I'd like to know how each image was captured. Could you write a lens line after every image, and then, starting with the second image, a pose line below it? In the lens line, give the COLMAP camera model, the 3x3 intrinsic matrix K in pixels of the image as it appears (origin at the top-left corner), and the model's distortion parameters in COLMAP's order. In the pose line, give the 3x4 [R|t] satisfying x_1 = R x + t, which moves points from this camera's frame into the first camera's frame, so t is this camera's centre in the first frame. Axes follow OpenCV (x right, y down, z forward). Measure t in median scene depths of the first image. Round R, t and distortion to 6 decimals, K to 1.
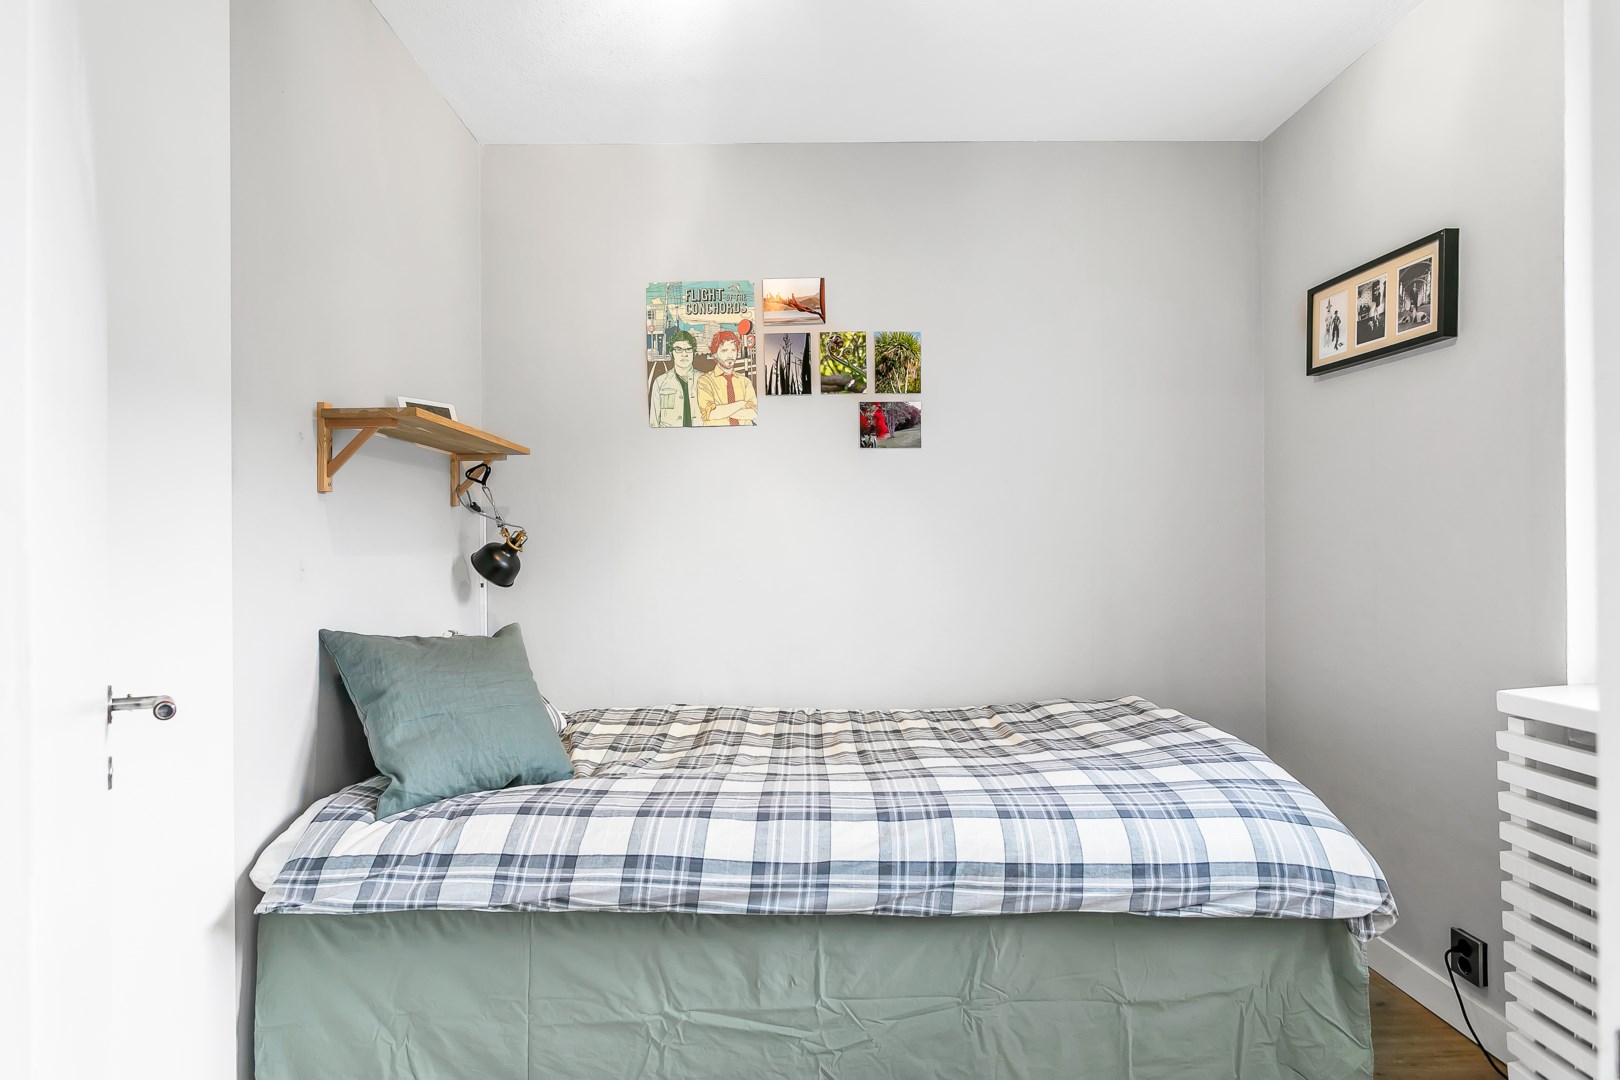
lens RADIAL K [[851.5, 0, 811.6], [0, 851.5, 539.6], [0, 0, 1]] dist [-0.011162, 0.008342]
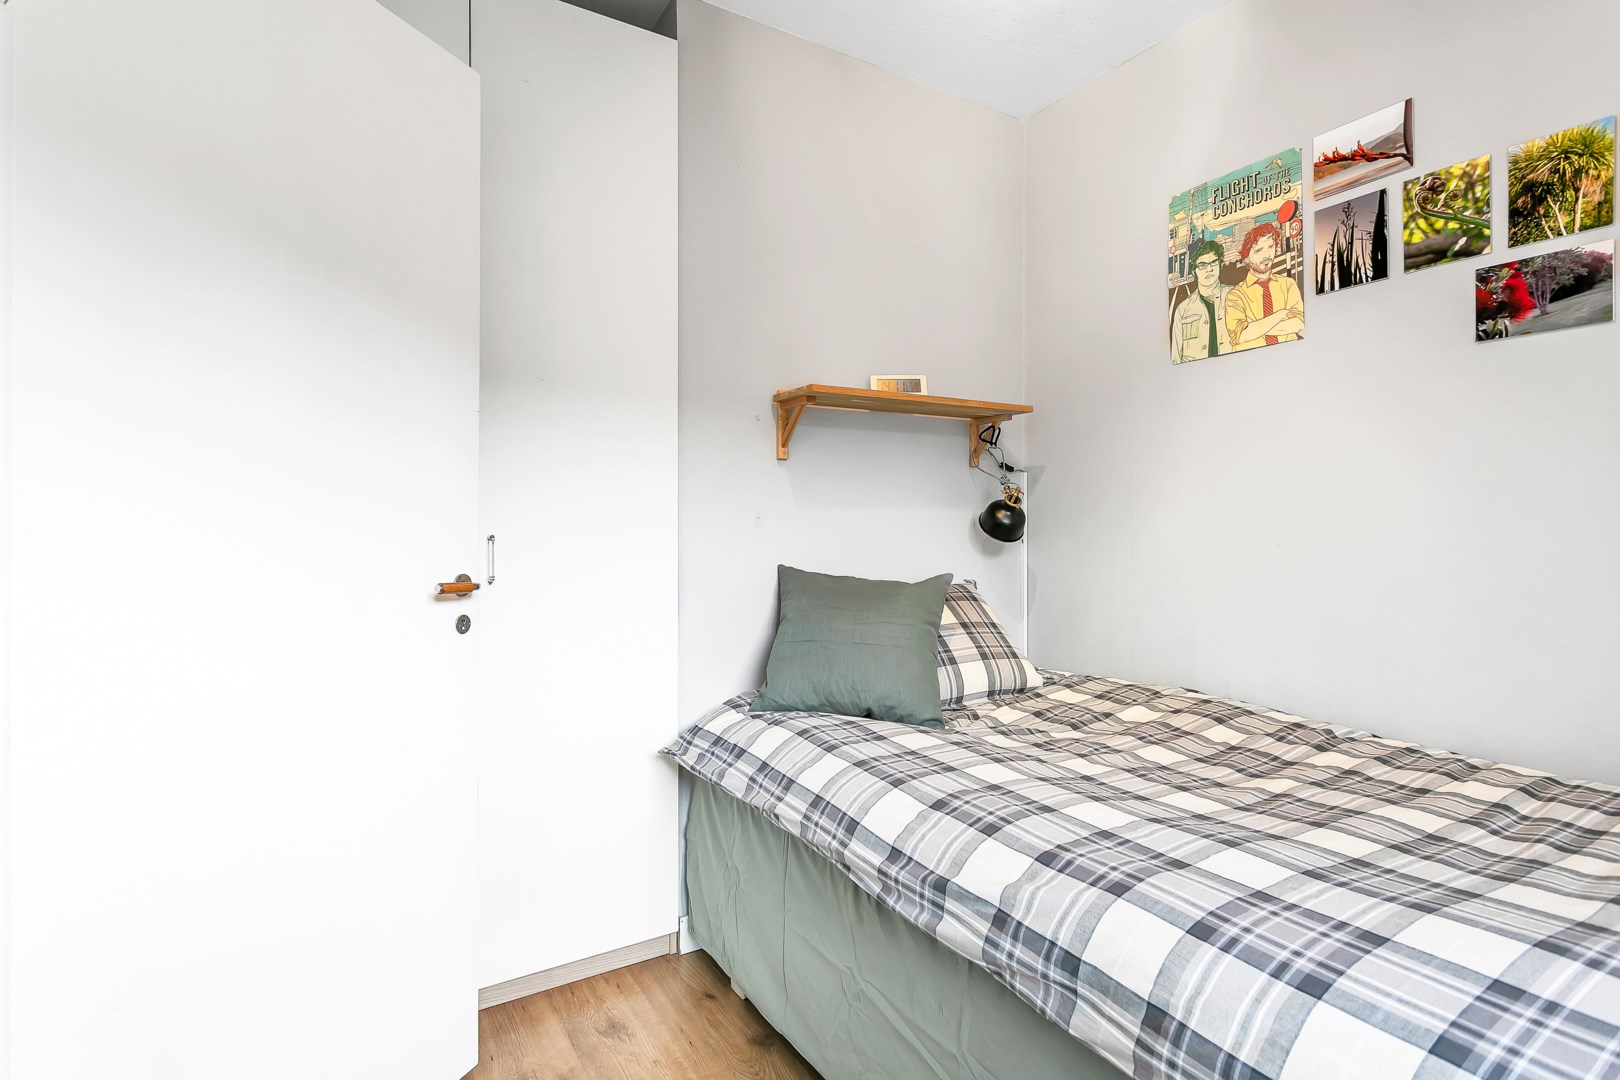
lens RADIAL K [[808.3, 0, 850.4], [0, 808.3, 519.2], [0, 0, 1]] dist [0.002941, 0.001926]
pose [[0.497073, 0.002822, -0.867704, 0.355143], [0.005788, 0.999962, 0.006568, 0.017359], [0.867690, -0.008287, 0.497037, 0.301754]]
